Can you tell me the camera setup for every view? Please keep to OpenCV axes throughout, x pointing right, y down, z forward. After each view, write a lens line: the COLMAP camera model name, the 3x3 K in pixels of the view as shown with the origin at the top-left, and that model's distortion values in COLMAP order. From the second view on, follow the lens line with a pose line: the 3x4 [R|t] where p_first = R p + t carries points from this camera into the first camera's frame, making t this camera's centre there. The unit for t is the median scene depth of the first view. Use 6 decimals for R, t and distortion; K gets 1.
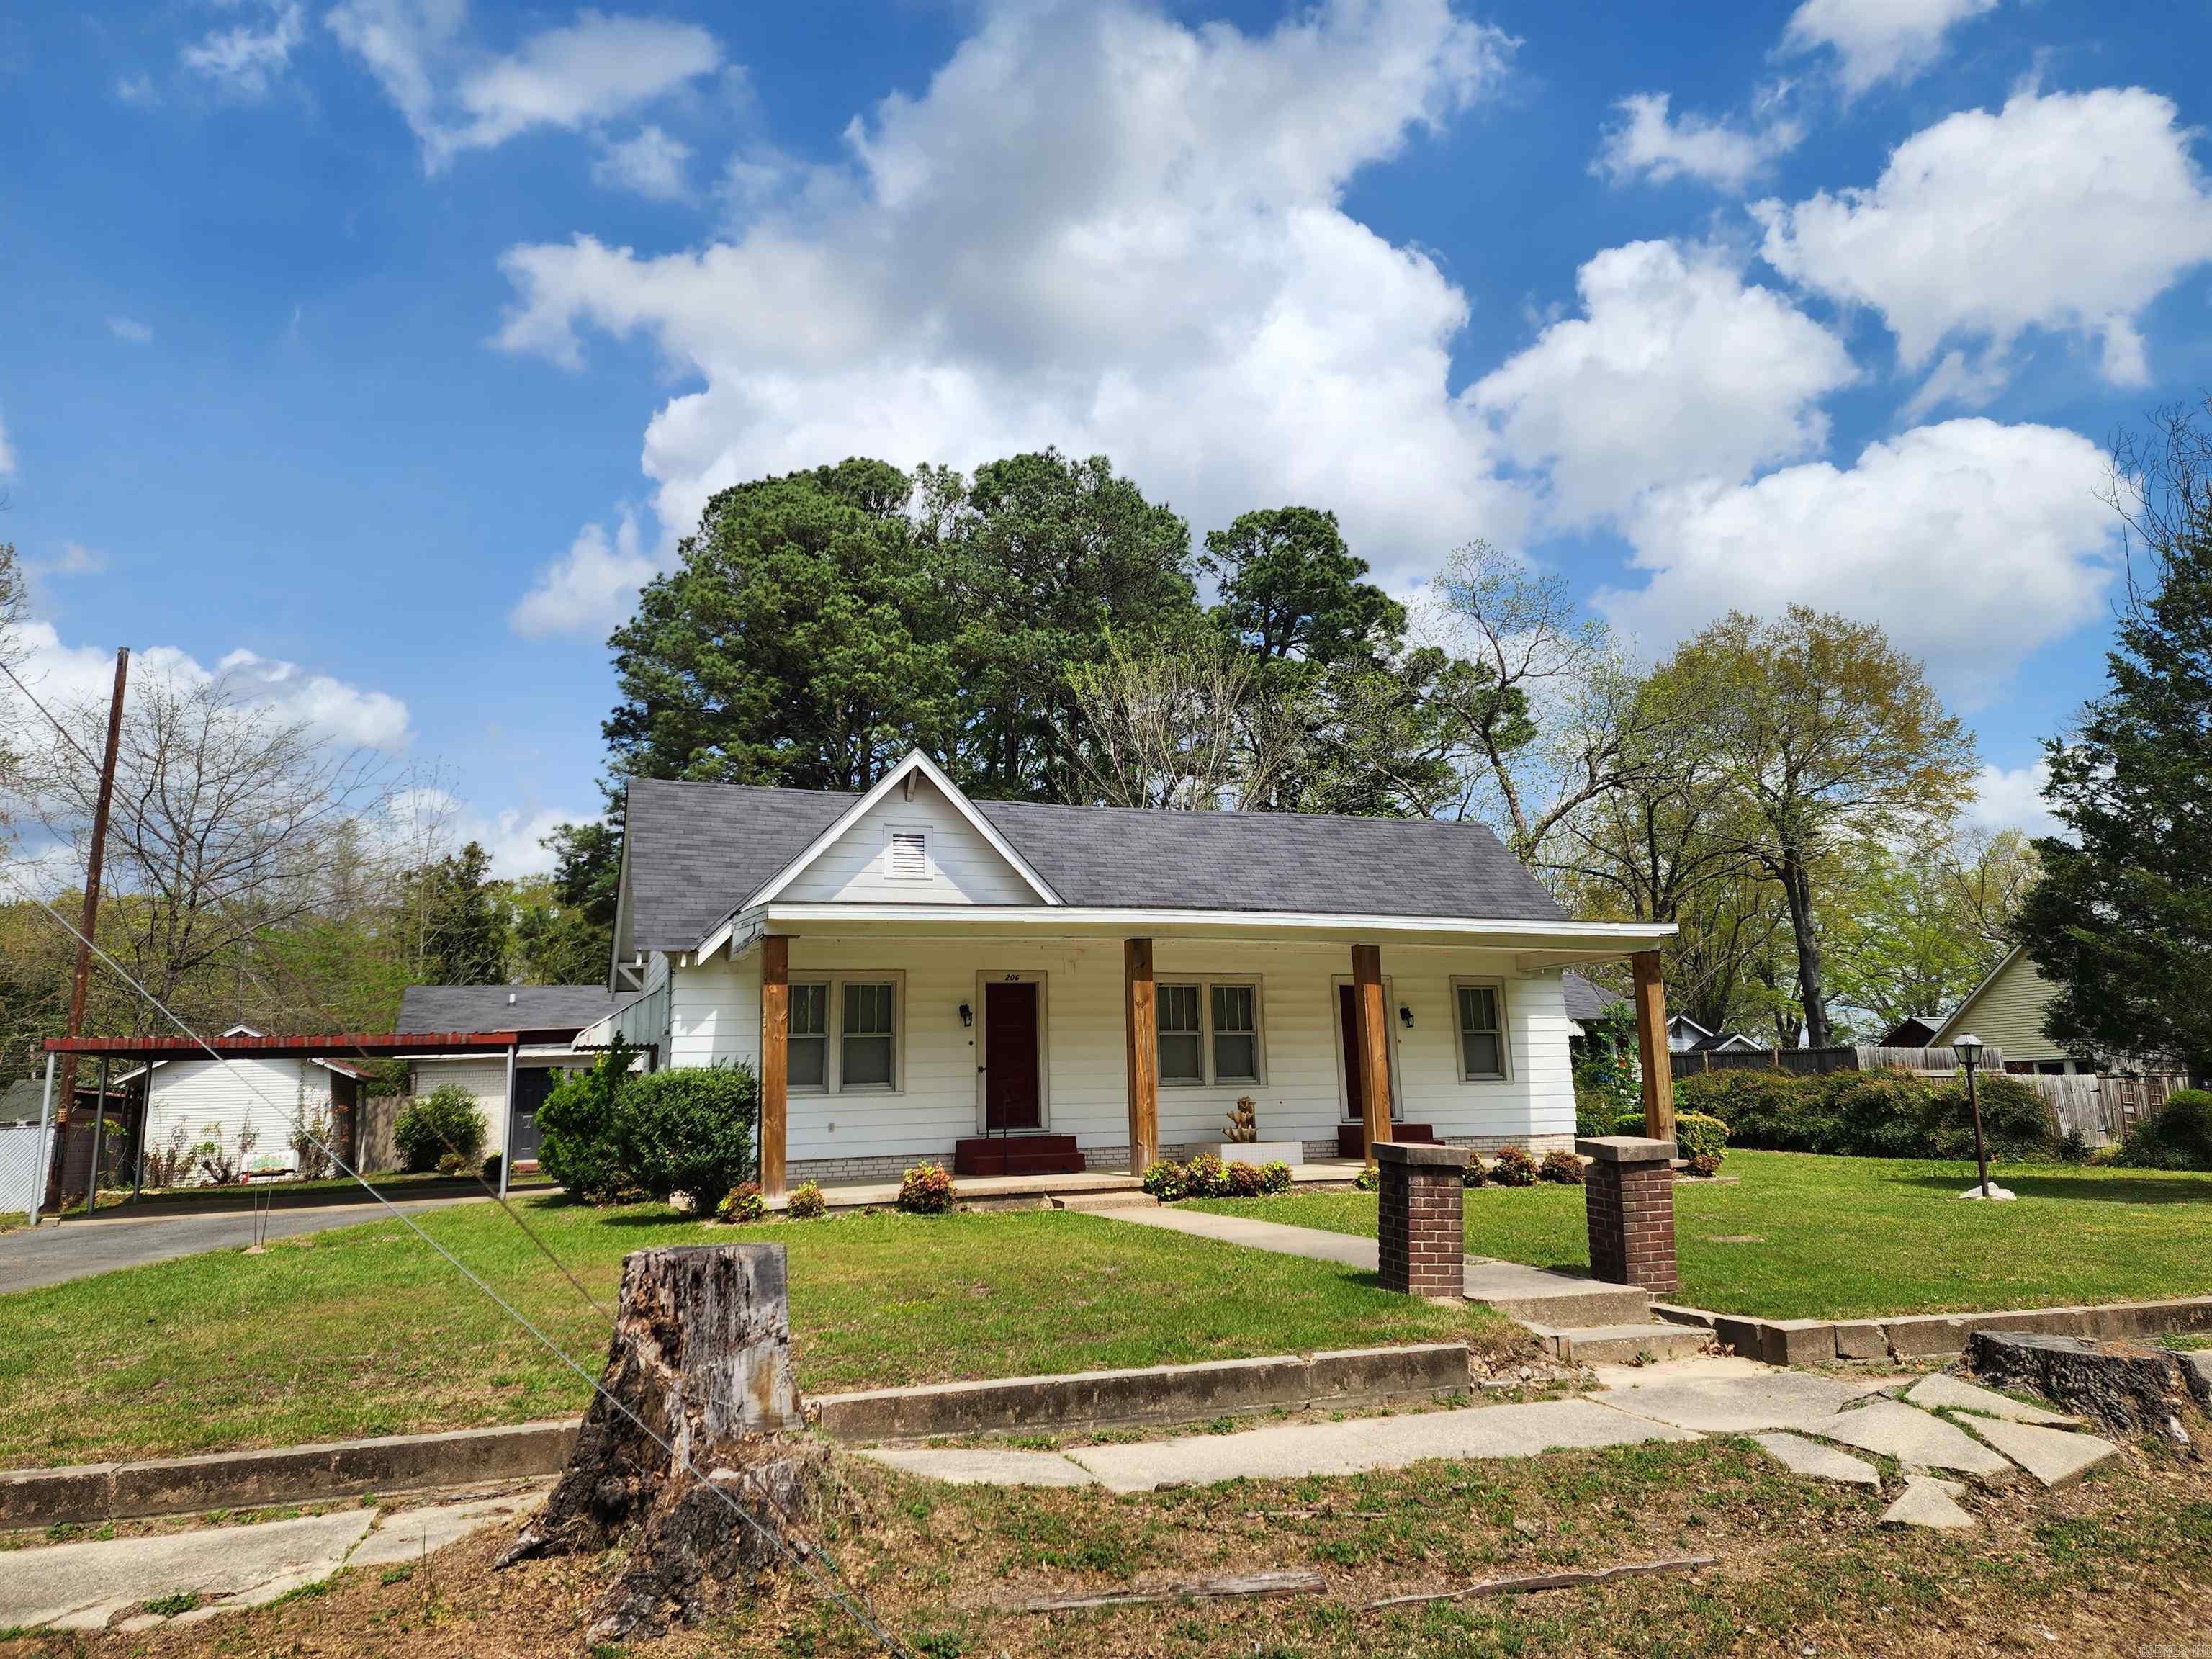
lens RADIAL K [[1396.7, 0, 1096.8], [0, 1396.7, 840.5], [0, 0, 1]] dist [0.078988, -0.060215]
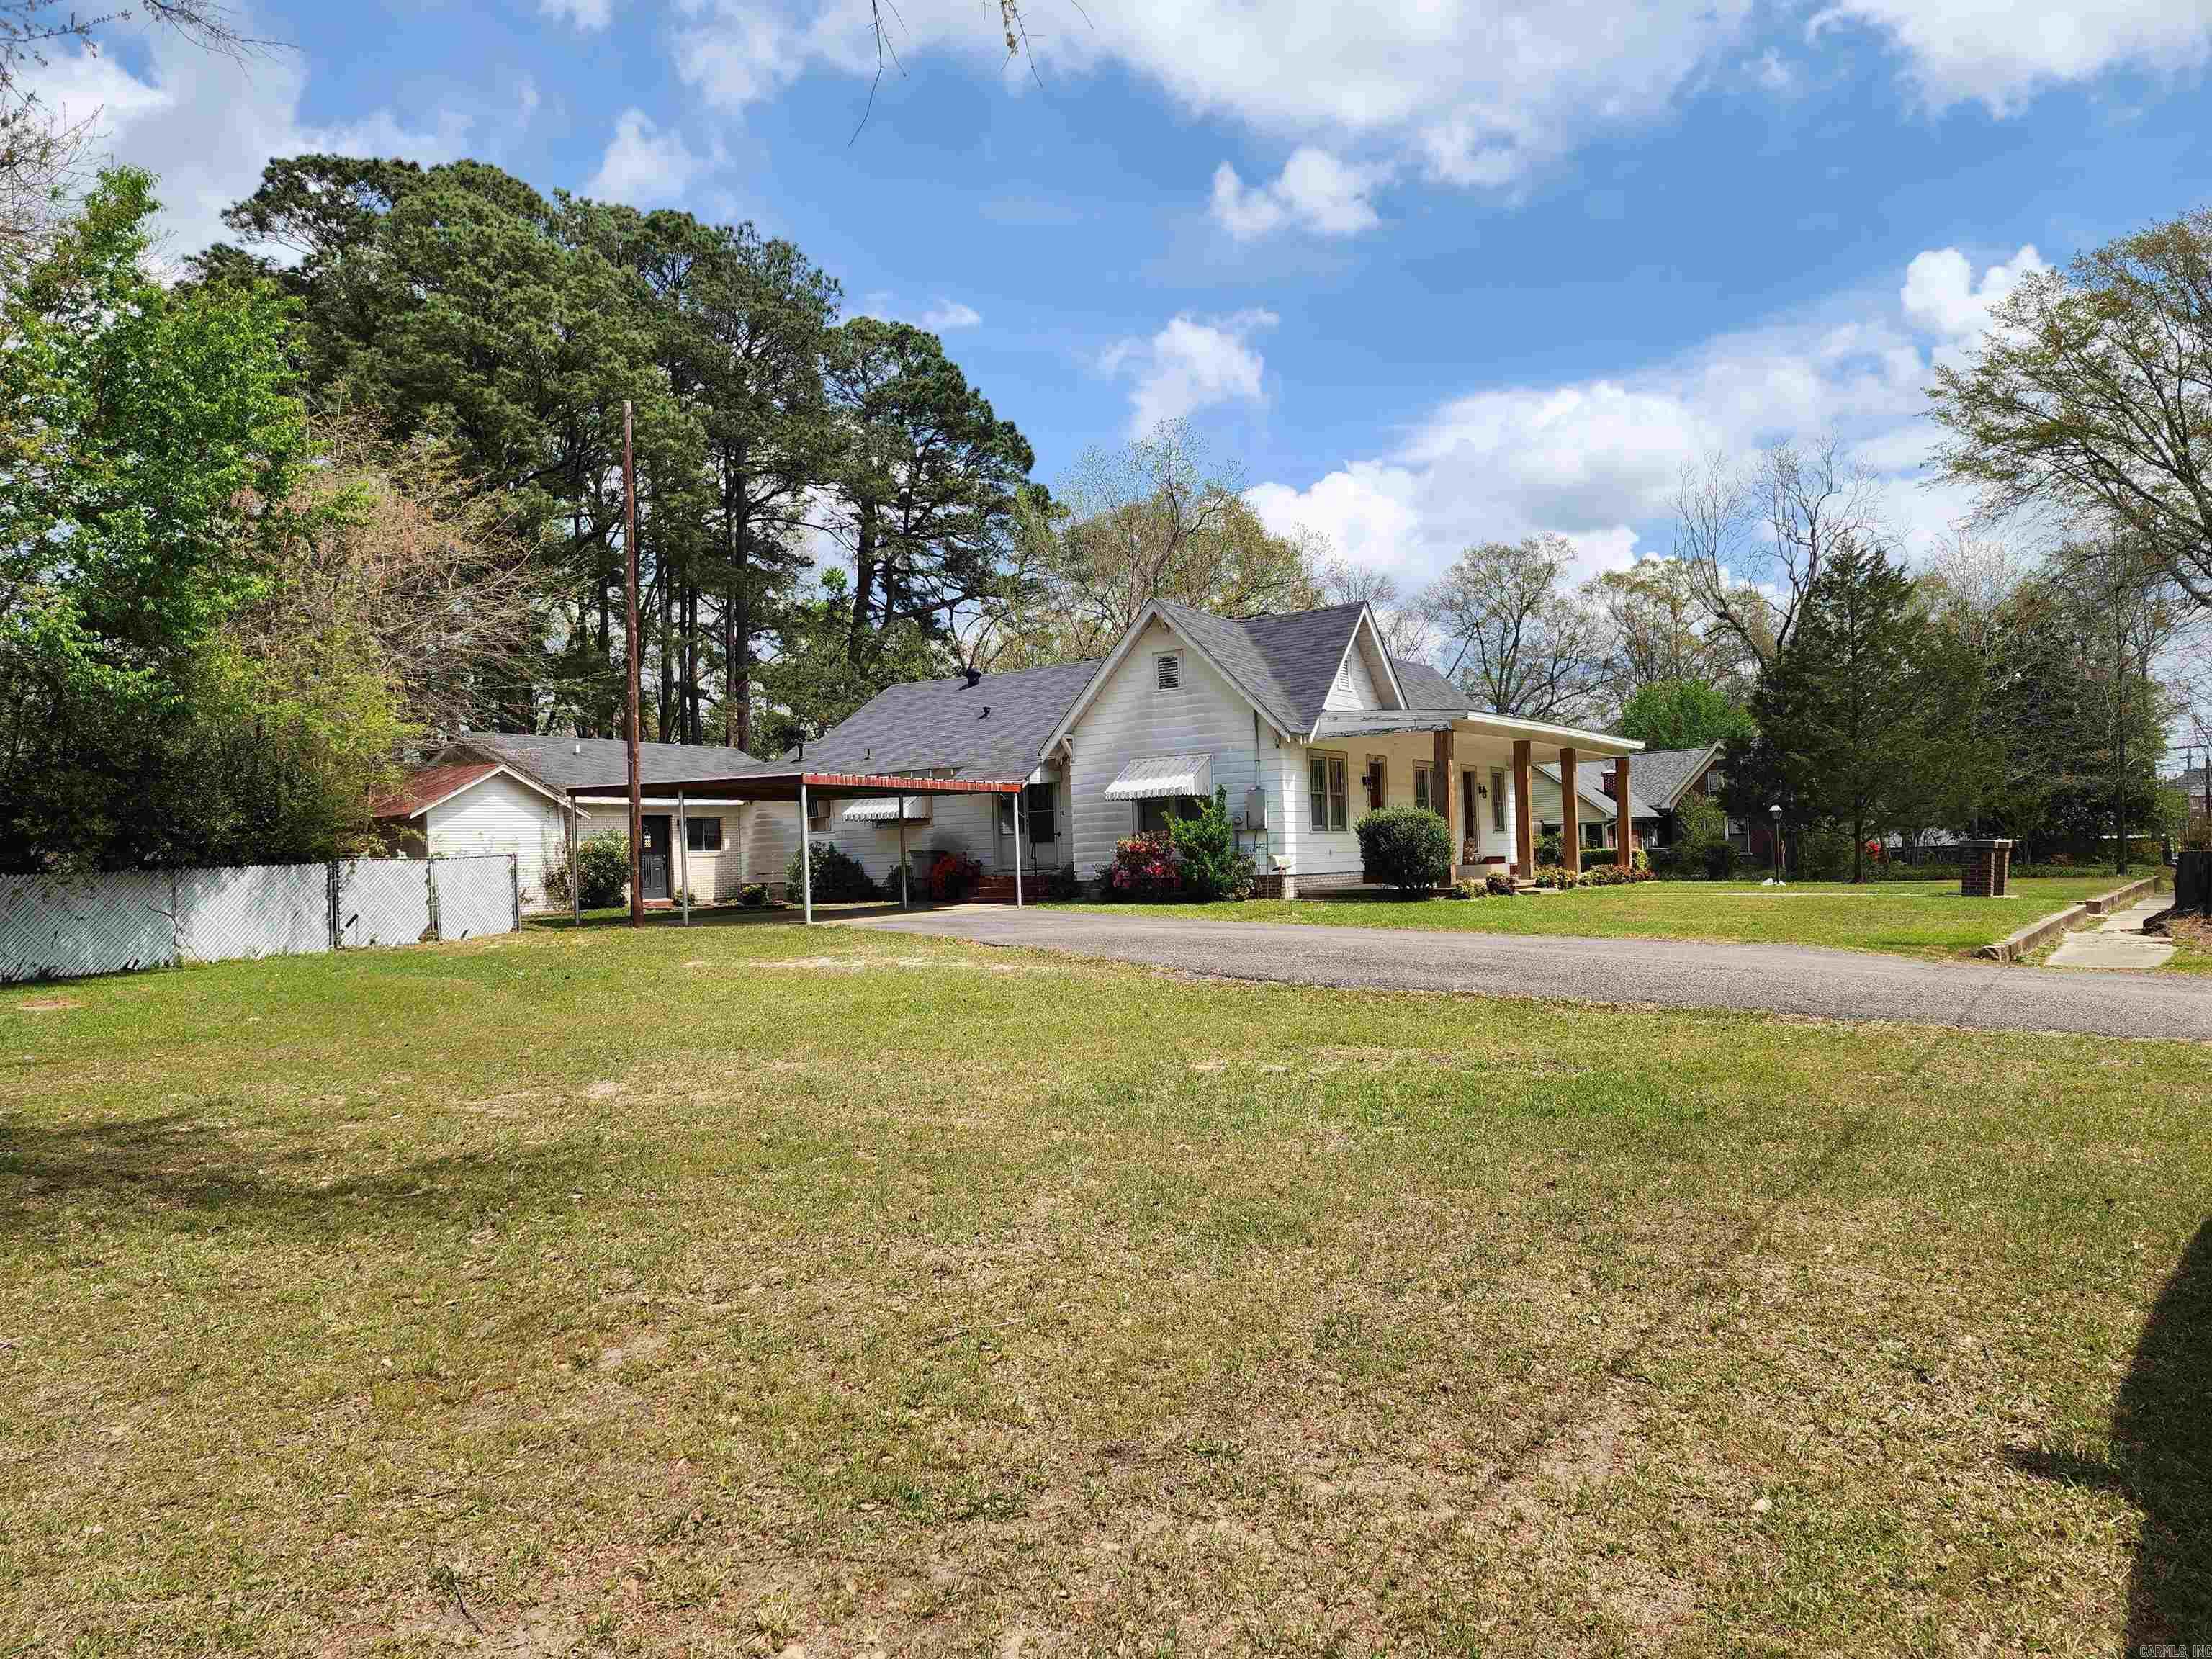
lens RADIAL K [[1396.7, 0, 1096.8], [0, 1396.7, 840.5], [0, 0, 1]] dist [0.078988, -0.060215]
pose [[0.814744, 0.009460, 0.579744, -1.132245], [-0.096926, 0.988020, 0.120093, 0.030269], [-0.571662, -0.154037, 0.805900, -0.069360]]
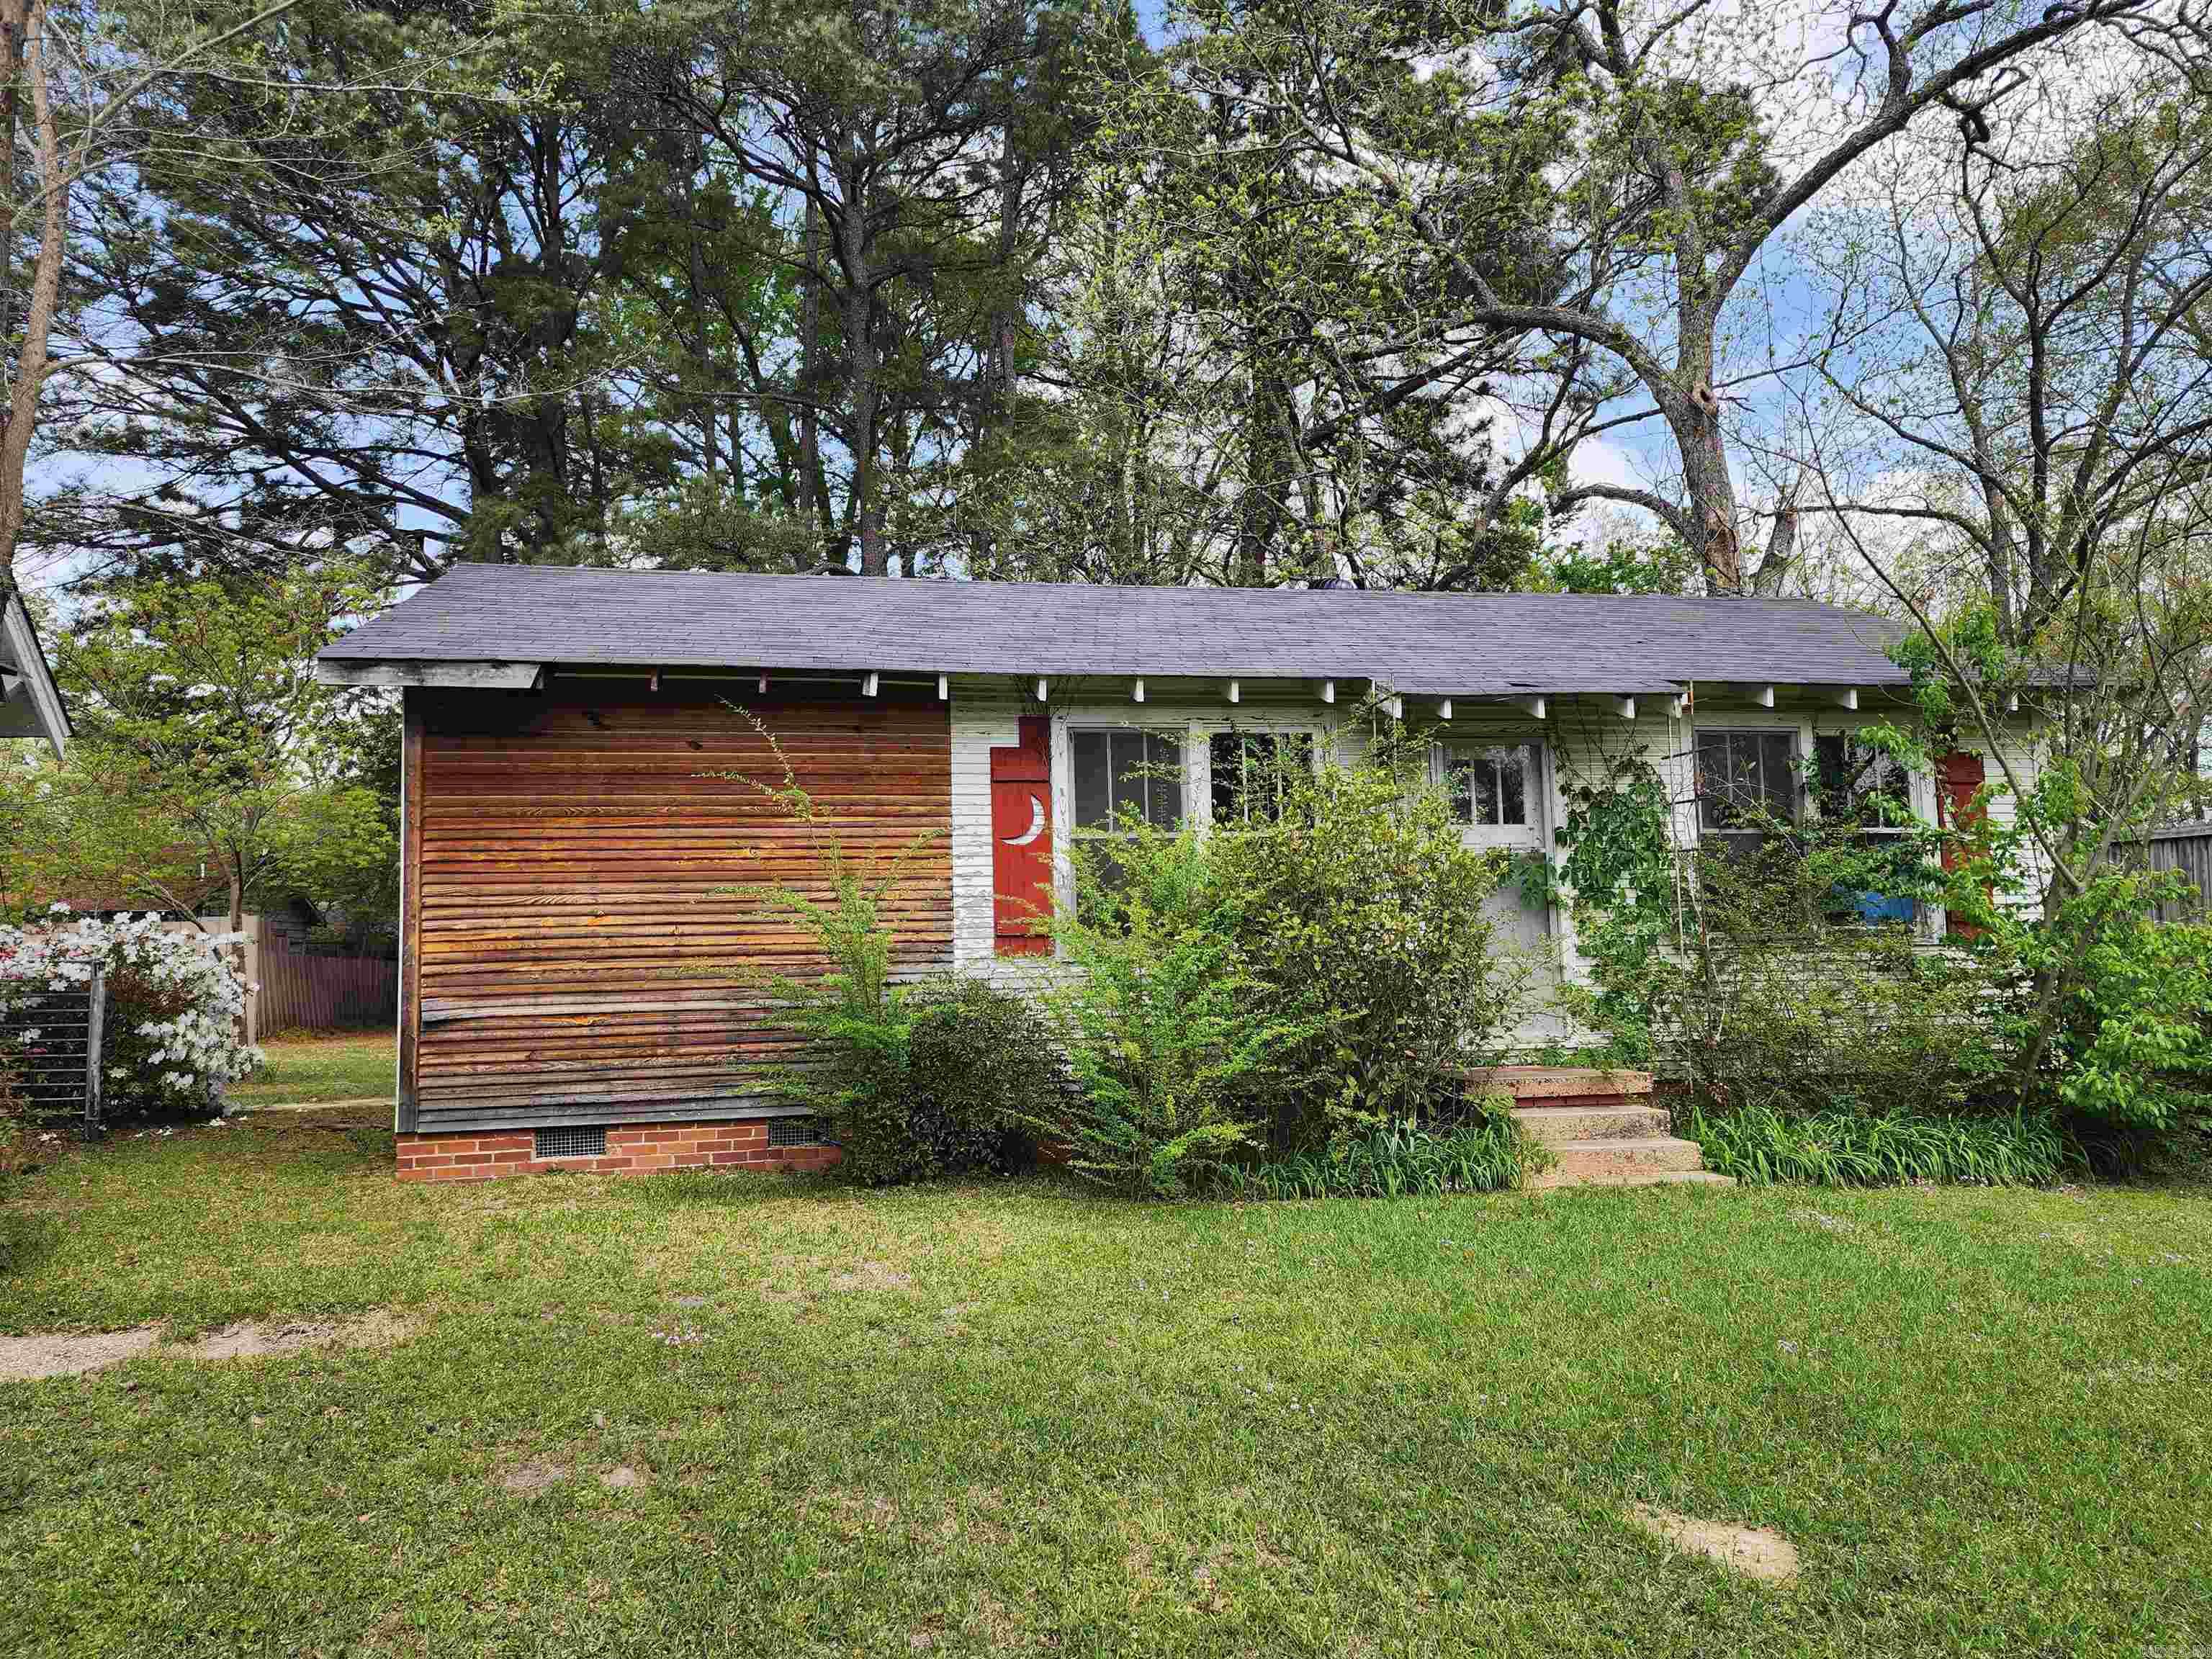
lens RADIAL K [[1396.7, 0, 1096.8], [0, 1396.7, 840.5], [0, 0, 1]] dist [0.078988, -0.060215]
pose [[0.984227, -0.007406, -0.176754, 0.457290], [0.031599, 0.990416, 0.134457, 0.200697], [0.174064, -0.137921, 0.975028, 1.243081]]
